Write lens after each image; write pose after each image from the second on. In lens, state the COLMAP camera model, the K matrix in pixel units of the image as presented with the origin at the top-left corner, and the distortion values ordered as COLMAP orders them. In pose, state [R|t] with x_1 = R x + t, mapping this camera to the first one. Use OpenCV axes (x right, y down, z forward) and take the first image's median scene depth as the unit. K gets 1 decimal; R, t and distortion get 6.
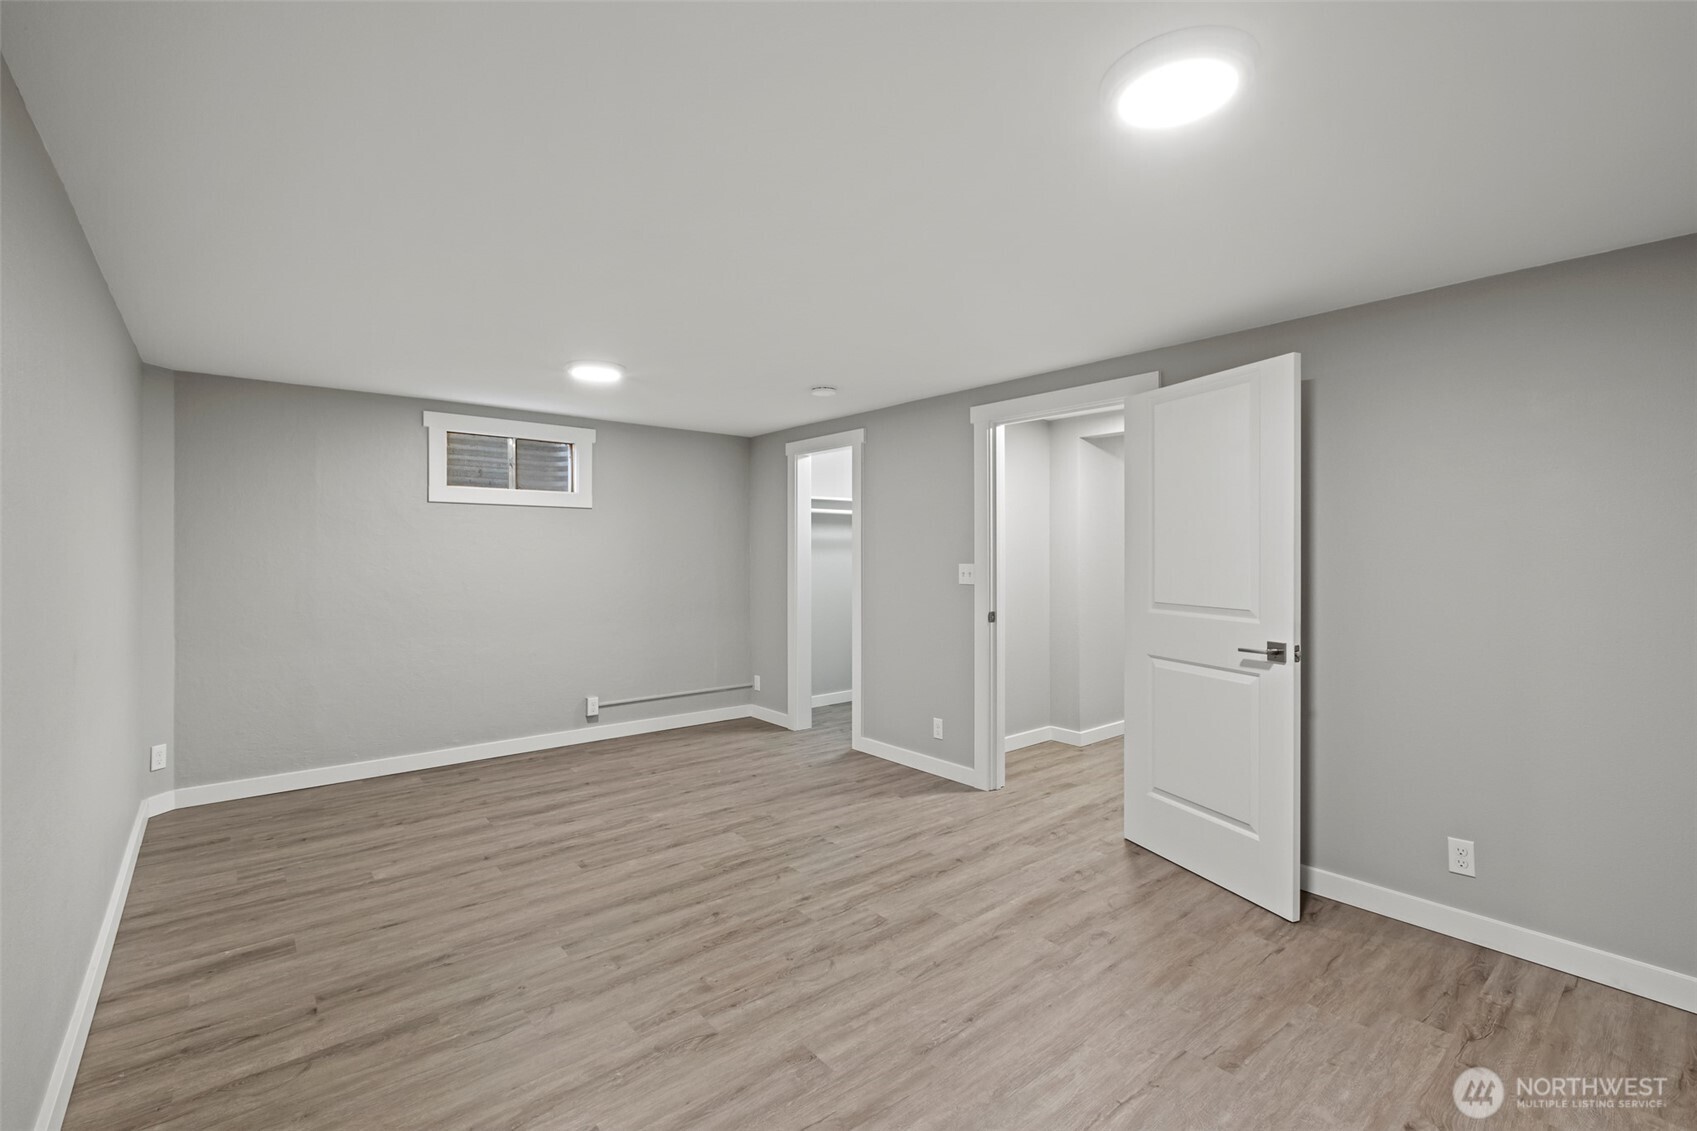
lens RADIAL K [[741.3, 0, 853.0], [0, 741.3, 560.4], [0, 0, 1]] dist [-0.004361, -0.000201]
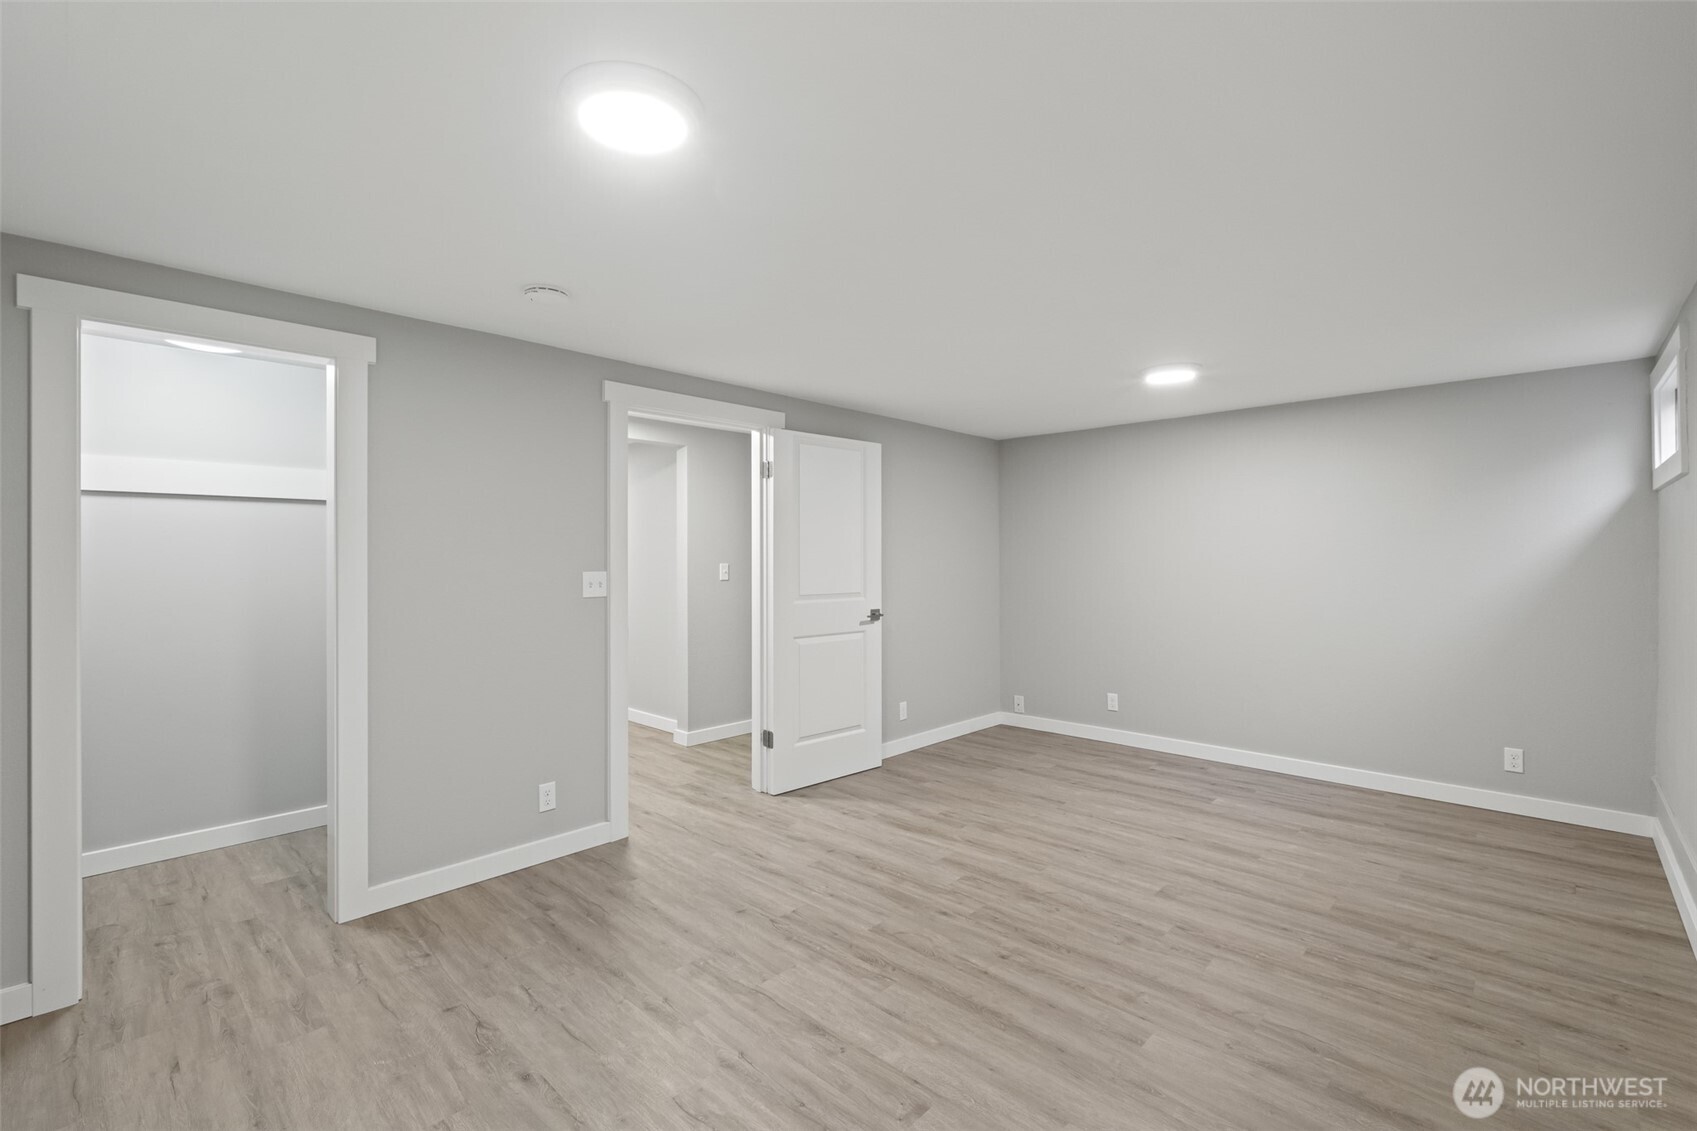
lens RADIAL K [[741.3, 0, 846.3], [0, 741.3, 556.2], [0, 0, 1]] dist [-0.004361, -0.000201]
pose [[-0.104228, -0.001826, 0.994552, -1.062086], [0.012572, 0.999916, 0.003153, -0.017478], [-0.994474, 0.012832, -0.104196, 1.276929]]
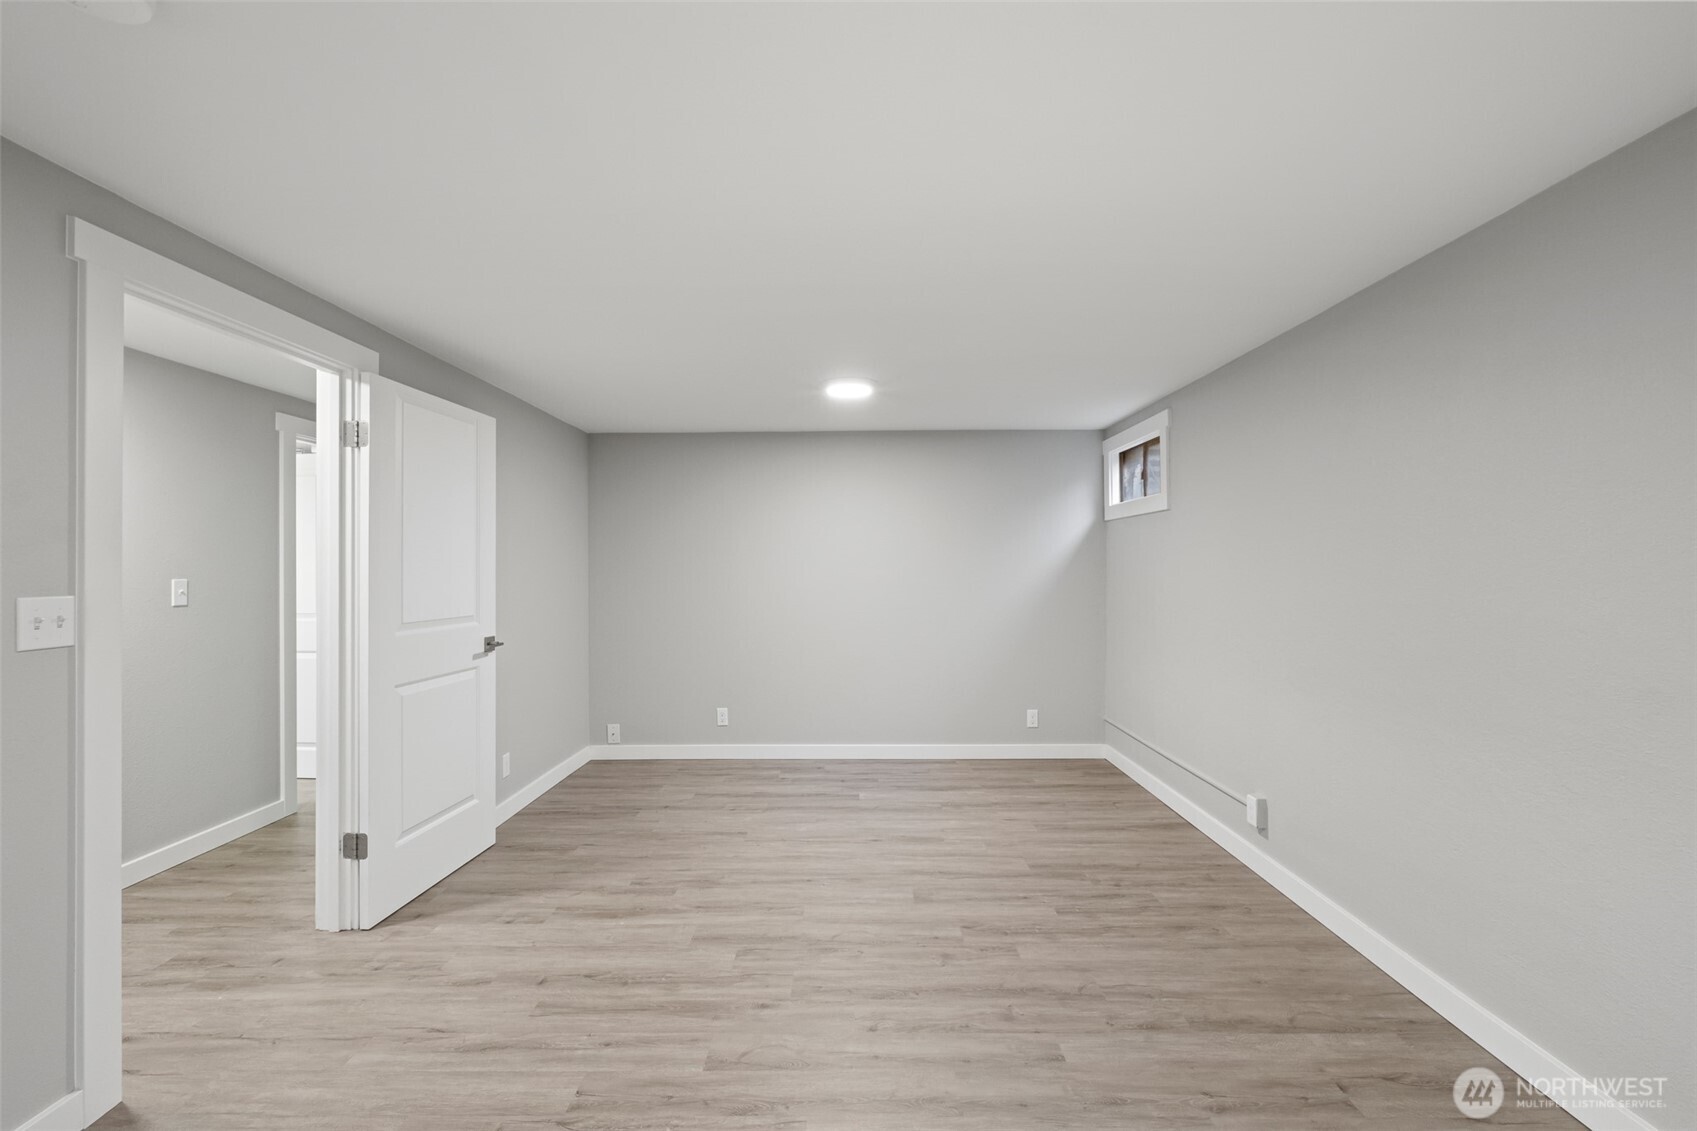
lens RADIAL K [[741.3, 0, 843.9], [0, 741.3, 564.0], [0, 0, 1]] dist [-0.004361, -0.000201]
pose [[-0.753500, 0.002767, 0.657442, -0.675123], [0.009353, 0.999935, 0.006511, -0.017769], [-0.657381, 0.011055, -0.753477, 1.598409]]
